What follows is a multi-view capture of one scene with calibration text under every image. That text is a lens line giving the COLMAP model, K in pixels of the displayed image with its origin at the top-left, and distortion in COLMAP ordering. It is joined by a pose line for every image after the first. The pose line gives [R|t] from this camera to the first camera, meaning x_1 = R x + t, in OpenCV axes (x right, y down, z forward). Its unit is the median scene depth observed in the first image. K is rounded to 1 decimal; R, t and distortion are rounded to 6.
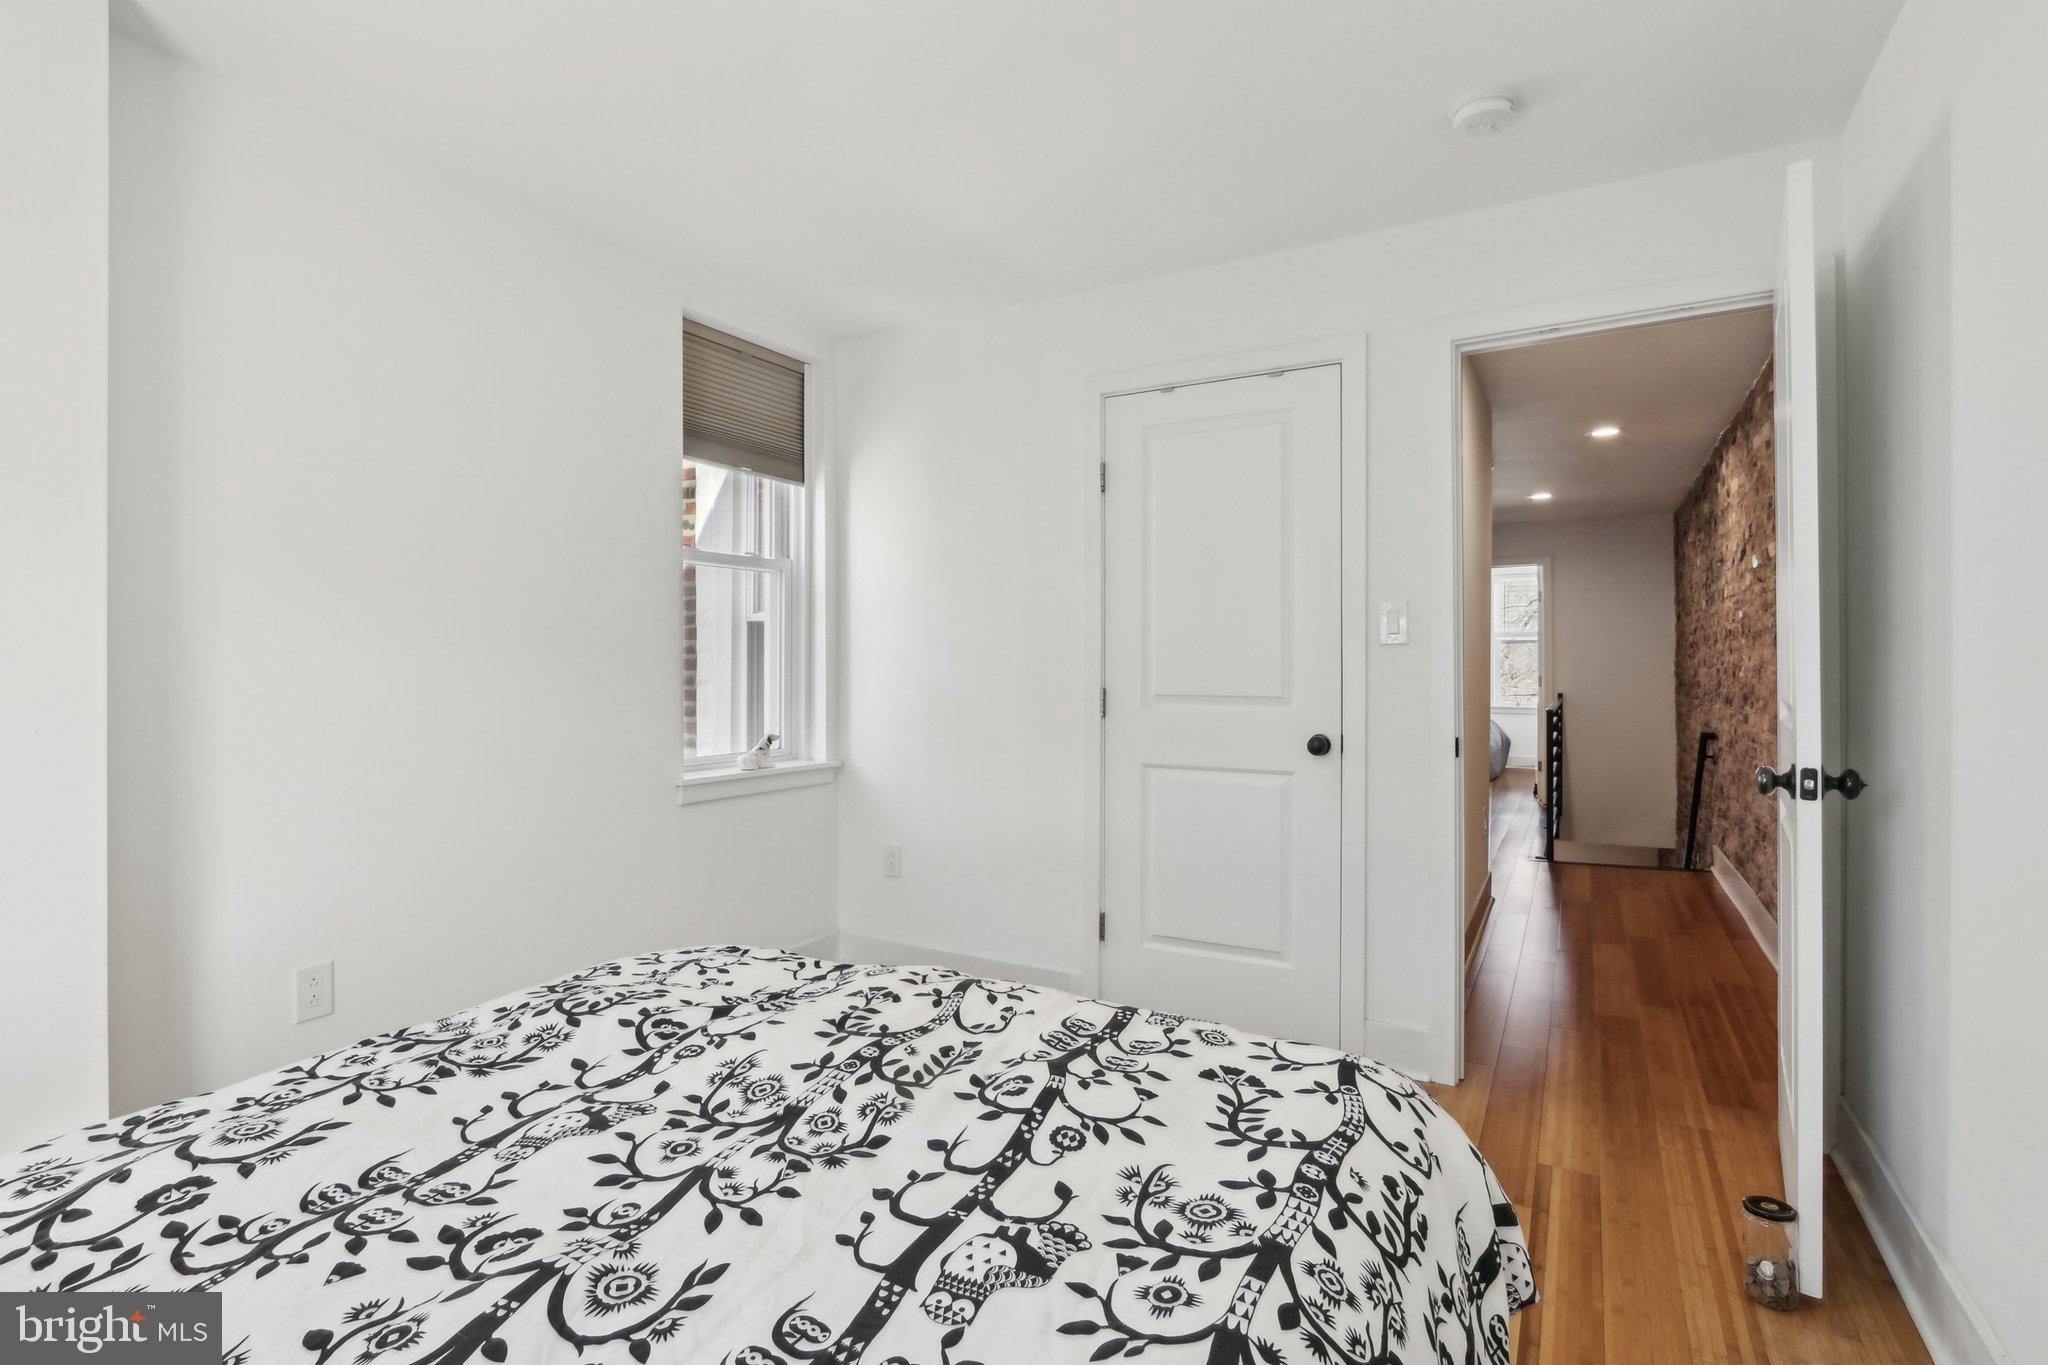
lens RADIAL K [[978.4, 0, 1017.3], [0, 978.4, 677.6], [0, 0, 1]] dist [-0.007316, 0.001613]
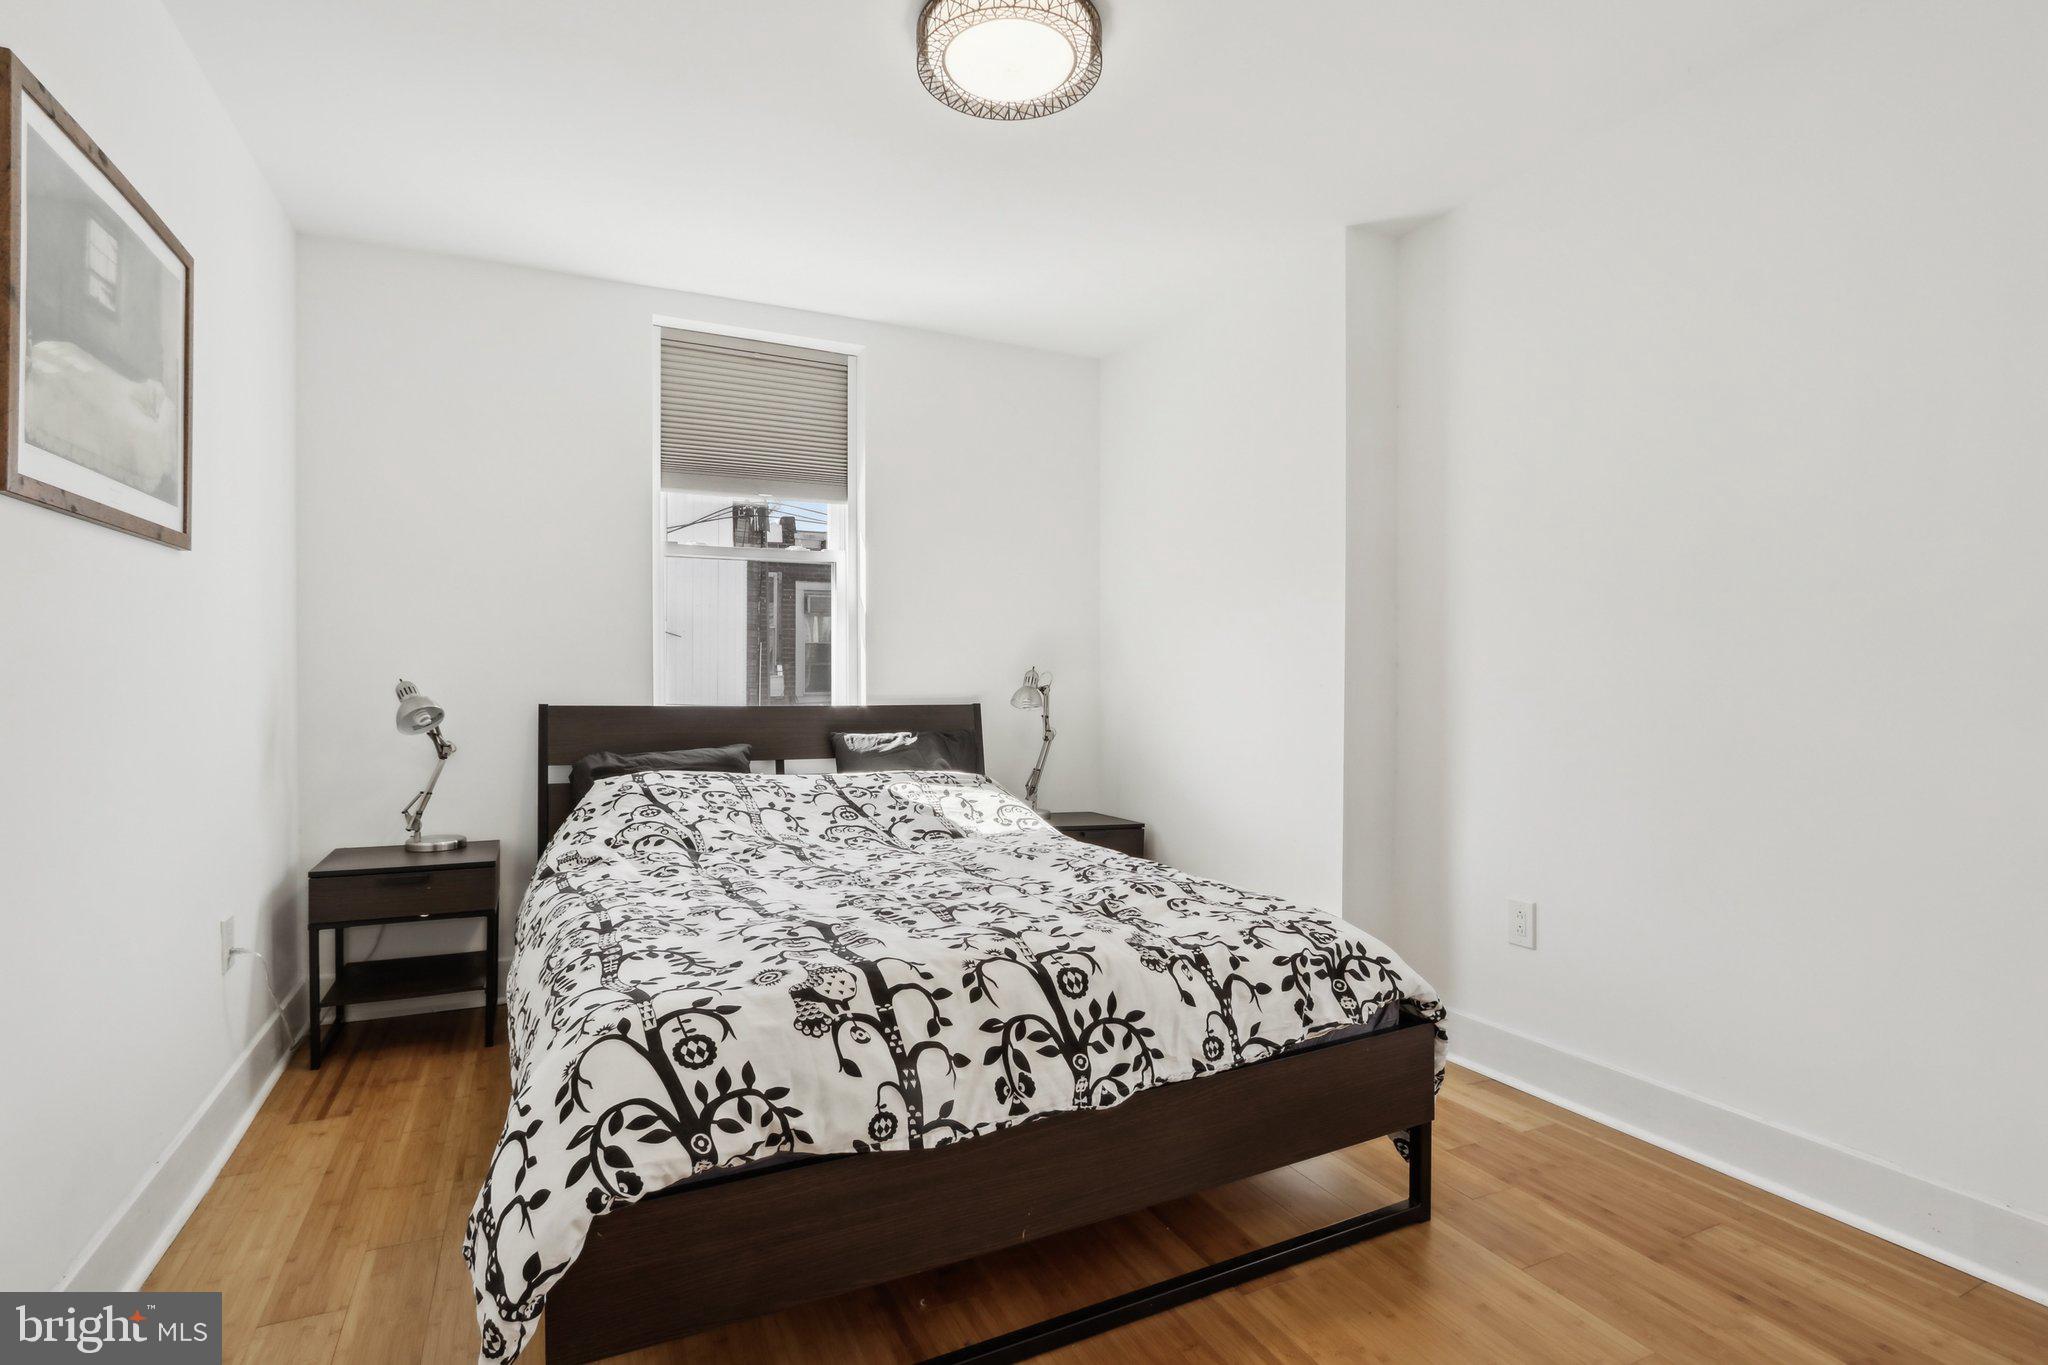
lens RADIAL K [[978.4, 0, 1017.3], [0, 978.4, 677.6], [0, 0, 1]] dist [-0.007316, 0.001613]
pose [[-0.568363, 0.005923, -0.822756, 1.037794], [-0.005227, 0.999928, 0.010809, 0.027952], [0.822761, 0.010444, -0.568291, 2.046919]]
